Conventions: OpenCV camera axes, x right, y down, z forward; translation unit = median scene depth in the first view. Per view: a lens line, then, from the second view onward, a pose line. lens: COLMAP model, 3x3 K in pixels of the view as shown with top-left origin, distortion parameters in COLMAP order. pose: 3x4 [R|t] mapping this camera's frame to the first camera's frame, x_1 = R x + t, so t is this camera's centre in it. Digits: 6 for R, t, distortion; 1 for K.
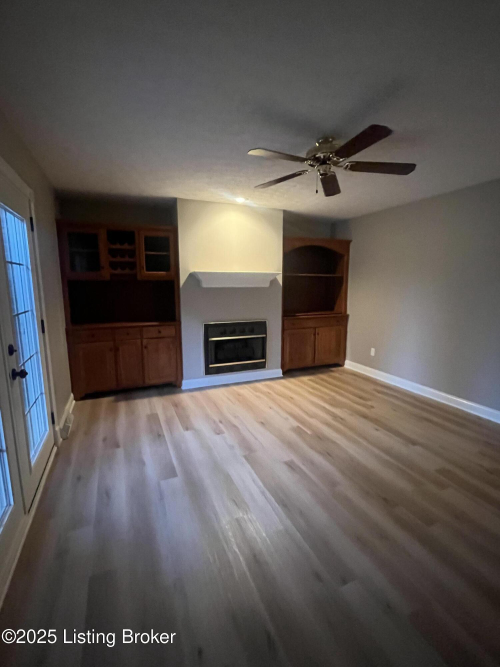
lens RADIAL K [[304.5, 0, 249.4], [0, 304.5, 332.5], [0, 0, 1]] dist [-0.013612, 0.000145]
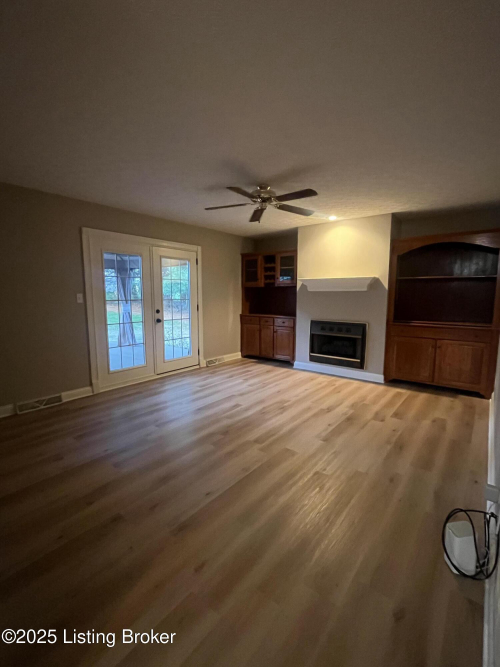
lens RADIAL K [[304.5, 0, 249.2], [0, 304.5, 334.6], [0, 0, 1]] dist [-0.013612, 0.000145]
pose [[0.474672, 0.115418, -0.872563, 0.898690], [-0.142841, 0.988324, 0.053025, 0.001105], [0.868495, 0.099469, 0.485616, 0.178879]]
